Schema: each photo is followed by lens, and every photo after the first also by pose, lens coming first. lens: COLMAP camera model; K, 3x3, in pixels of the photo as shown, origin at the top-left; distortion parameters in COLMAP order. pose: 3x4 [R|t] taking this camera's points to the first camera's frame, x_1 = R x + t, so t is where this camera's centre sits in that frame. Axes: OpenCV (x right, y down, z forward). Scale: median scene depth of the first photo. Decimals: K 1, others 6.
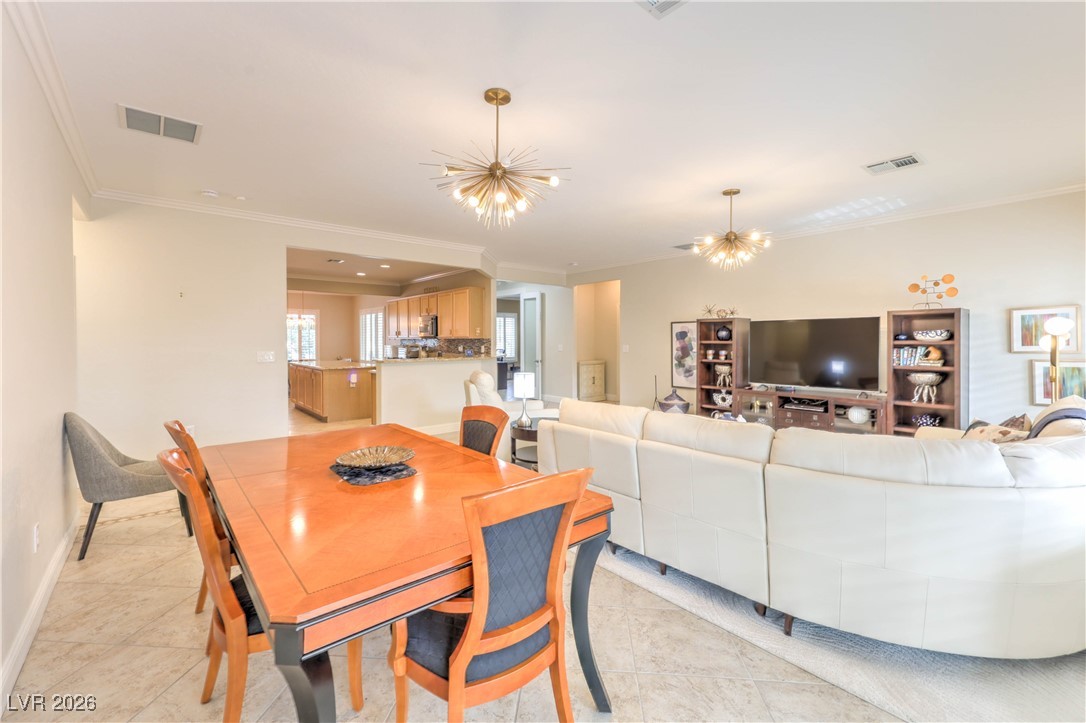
lens RADIAL K [[452.8, 0, 541.9], [0, 452.8, 344.8], [0, 0, 1]] dist [0.007502, -0.001564]
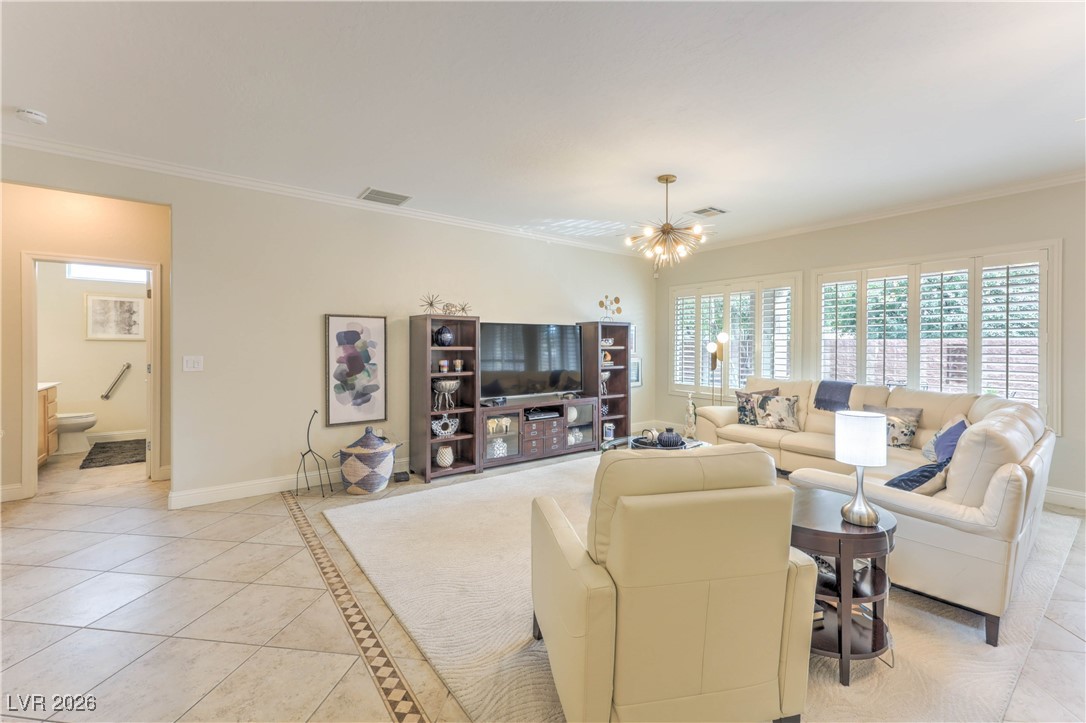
lens RADIAL K [[452.8, 0, 548.2], [0, 452.8, 350.2], [0, 0, 1]] dist [0.007502, -0.001564]
pose [[0.046945, -0.009534, 0.998852, -0.316354], [0.008421, 0.999923, 0.009148, -0.007689], [-0.998862, 0.007982, 0.047022, 0.789709]]
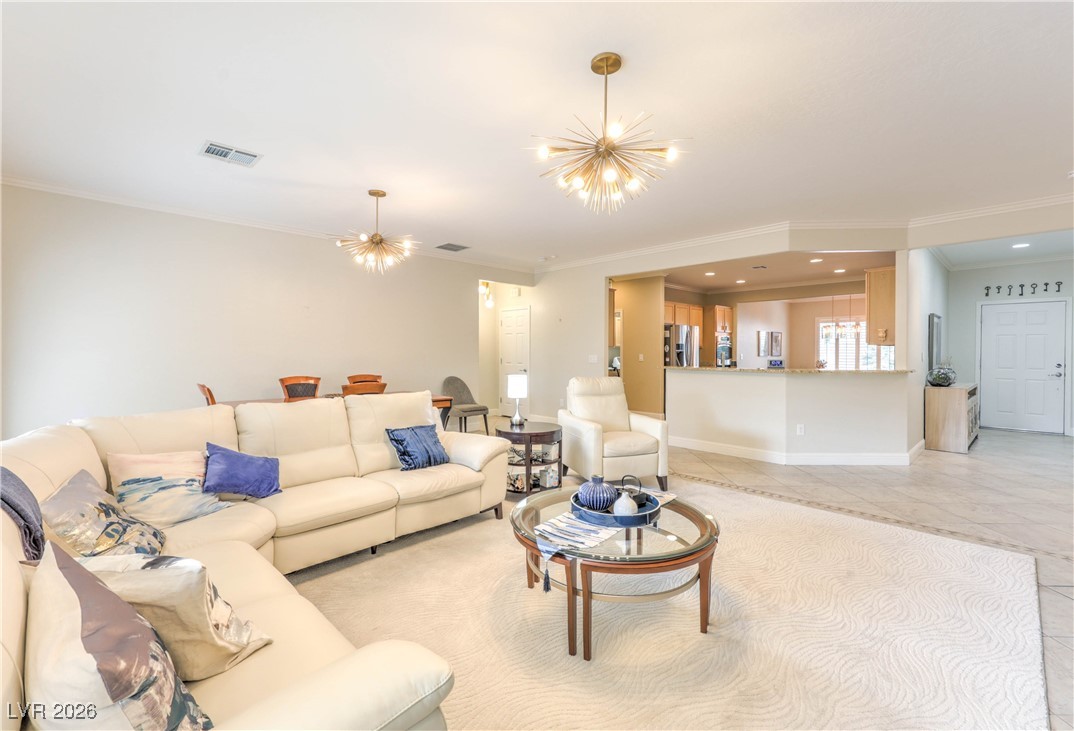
lens RADIAL K [[452.7, 0, 543.9], [0, 452.7, 357.8], [0, 0, 1]] dist [0.007054, -0.000867]
pose [[0.074223, 0.015257, -0.997125, 0.628389], [-0.013766, 0.999803, 0.014273, 0.002739], [0.997147, 0.012667, 0.074419, 0.582539]]
